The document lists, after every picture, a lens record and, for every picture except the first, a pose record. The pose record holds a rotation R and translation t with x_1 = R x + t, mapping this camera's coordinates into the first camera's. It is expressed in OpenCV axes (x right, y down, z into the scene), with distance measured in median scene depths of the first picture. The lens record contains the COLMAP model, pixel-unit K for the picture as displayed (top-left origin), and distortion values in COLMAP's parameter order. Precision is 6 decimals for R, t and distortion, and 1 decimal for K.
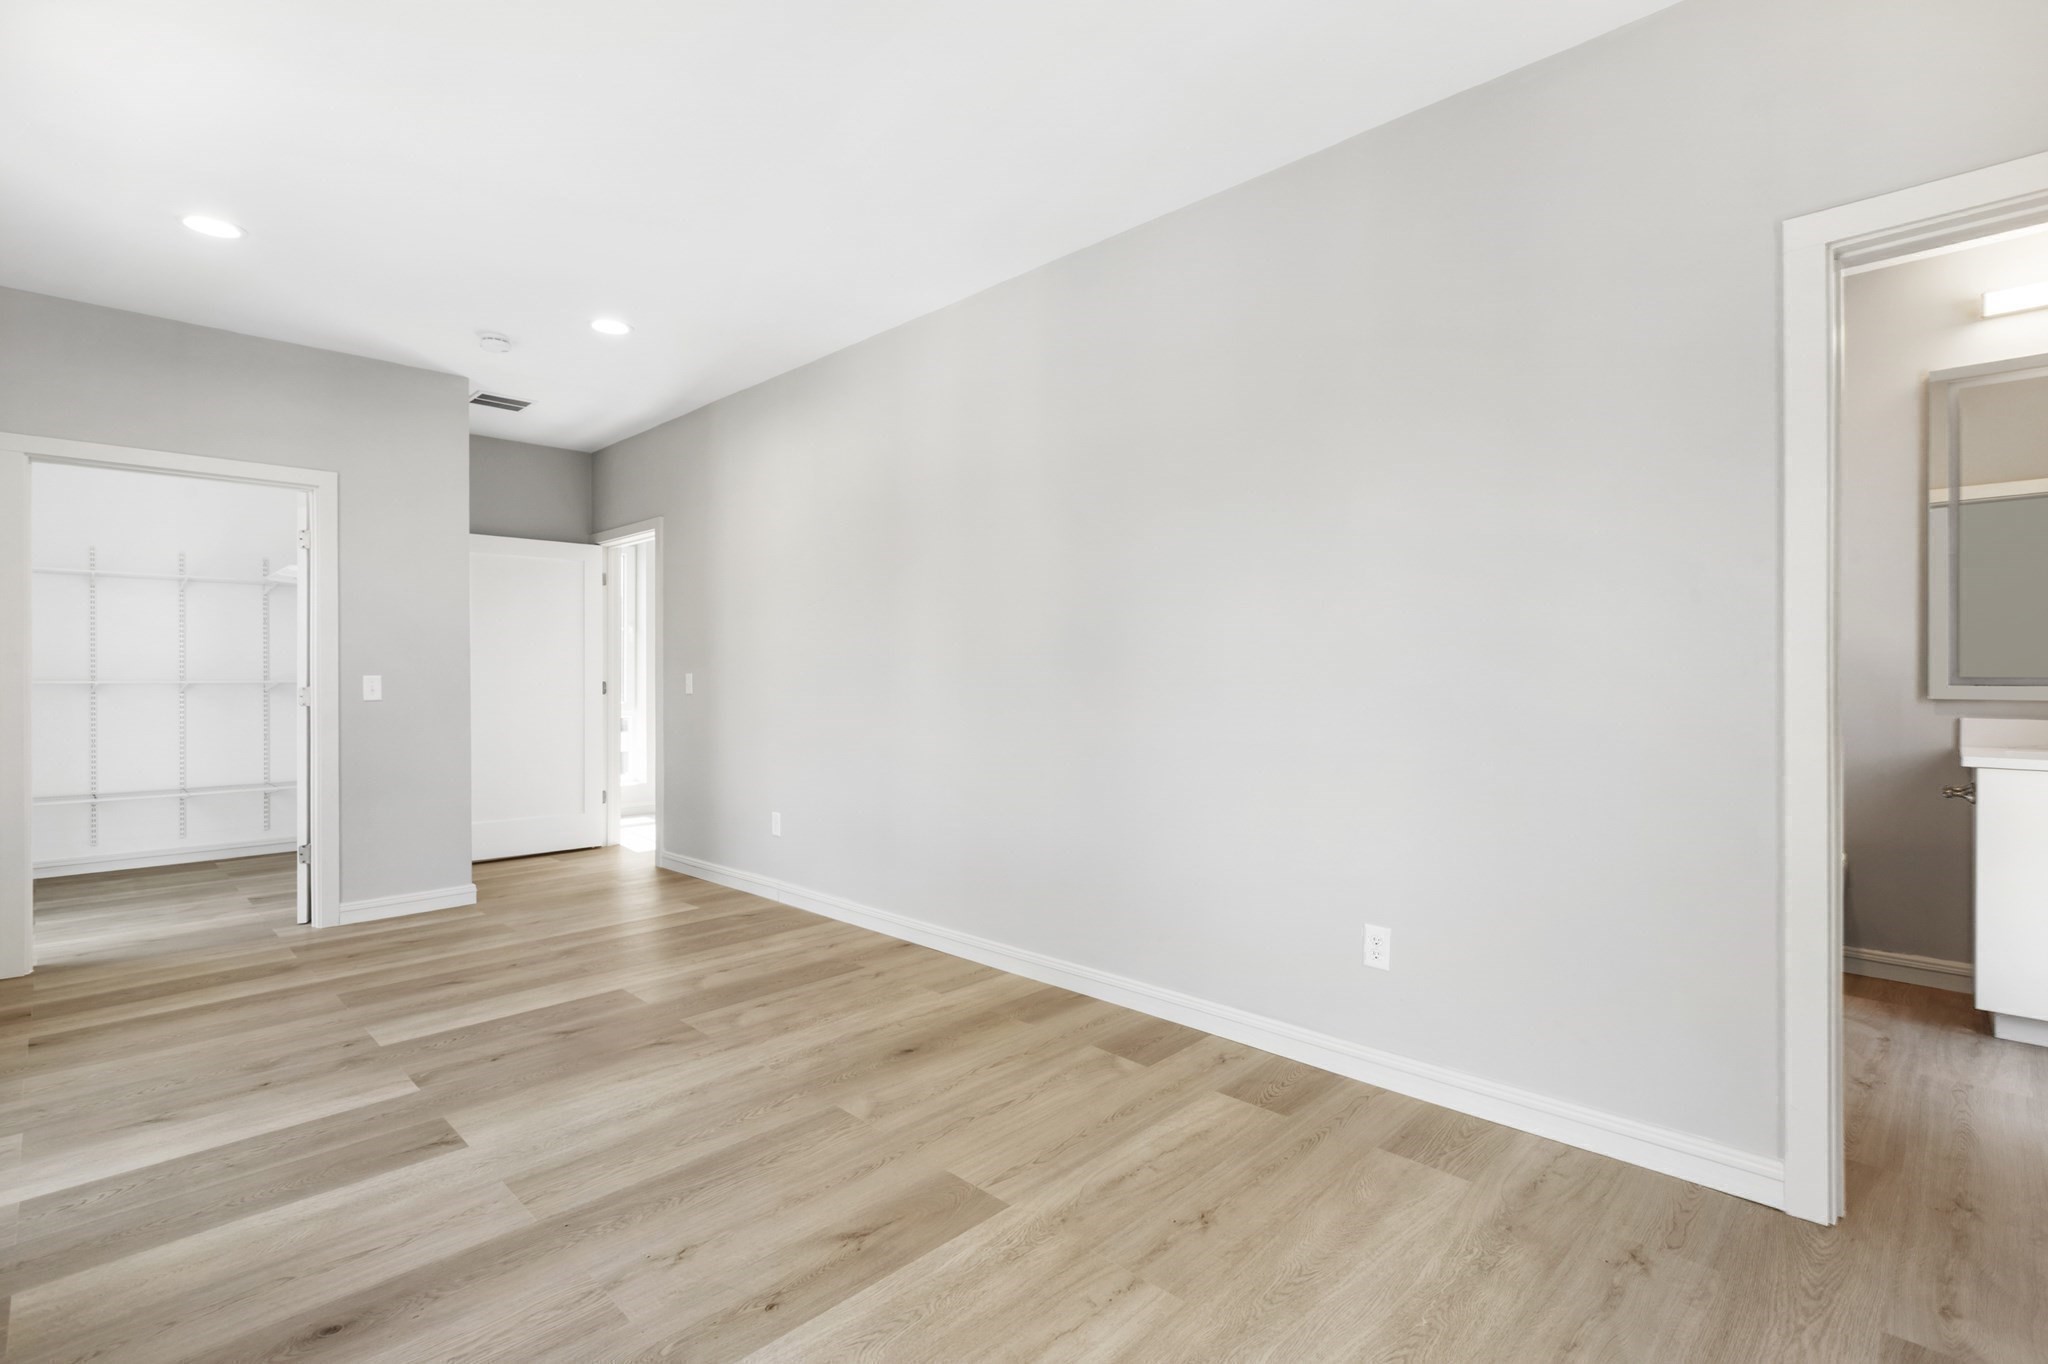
lens RADIAL K [[925.2, 0, 1024.0], [0, 925.2, 682.0], [0, 0, 1]] dist [-0.001570, 0.000608]
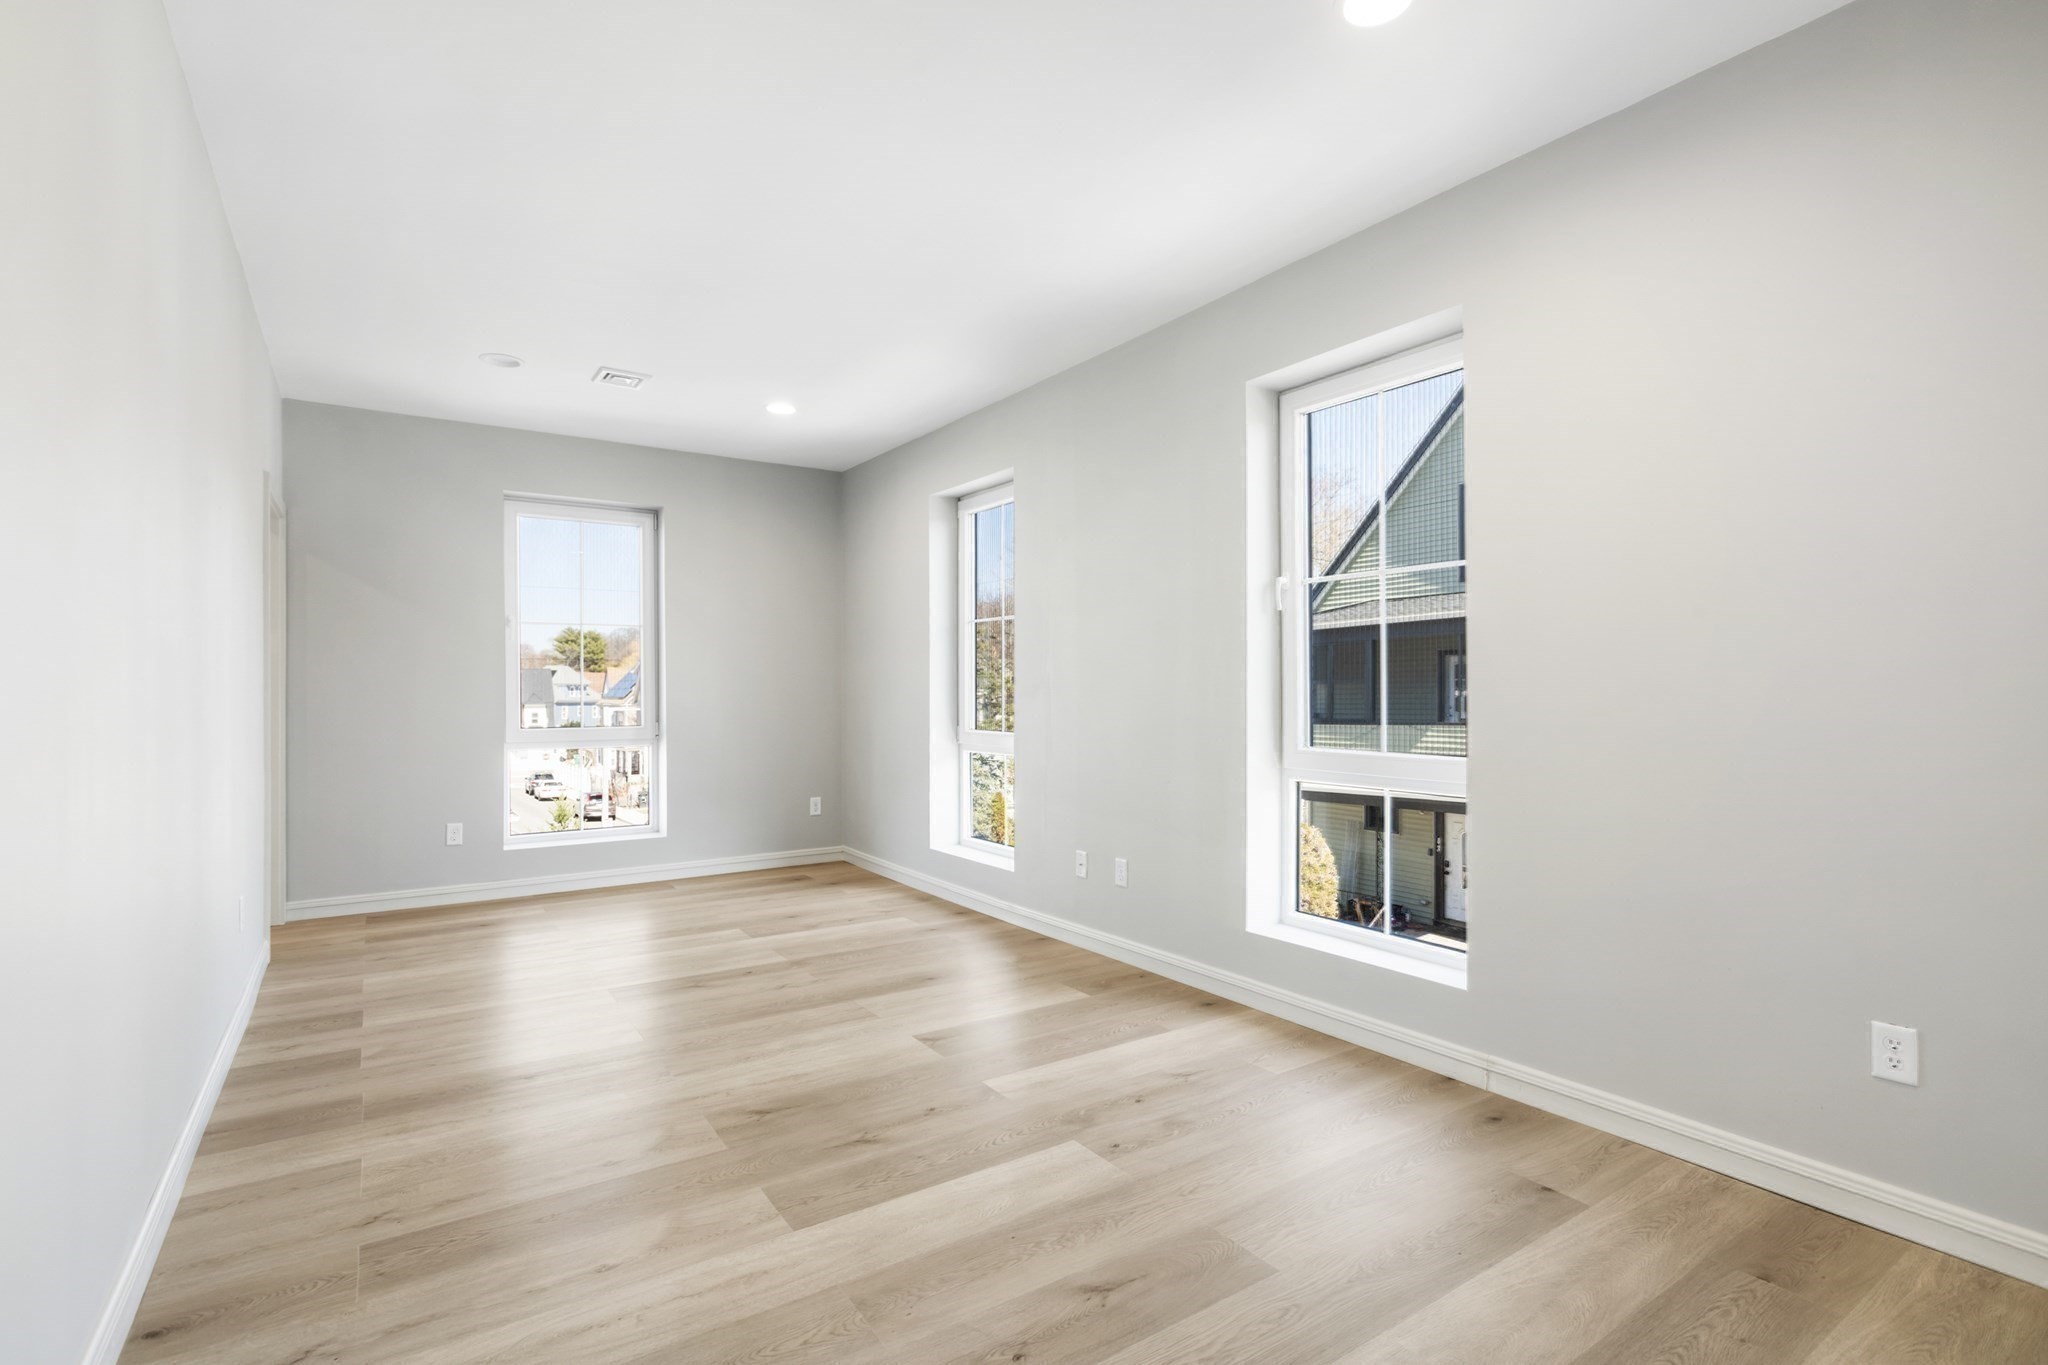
lens RADIAL K [[965.6, 0, 1024.0], [0, 965.6, 682.5], [0, 0, 1]] dist [0.000378, 0.000235]
pose [[-0.977509, 0.006688, 0.210788, -0.895918], [0.006314, 0.999977, -0.002447, -0.012175], [-0.210800, -0.001061, -0.977529, 1.981796]]
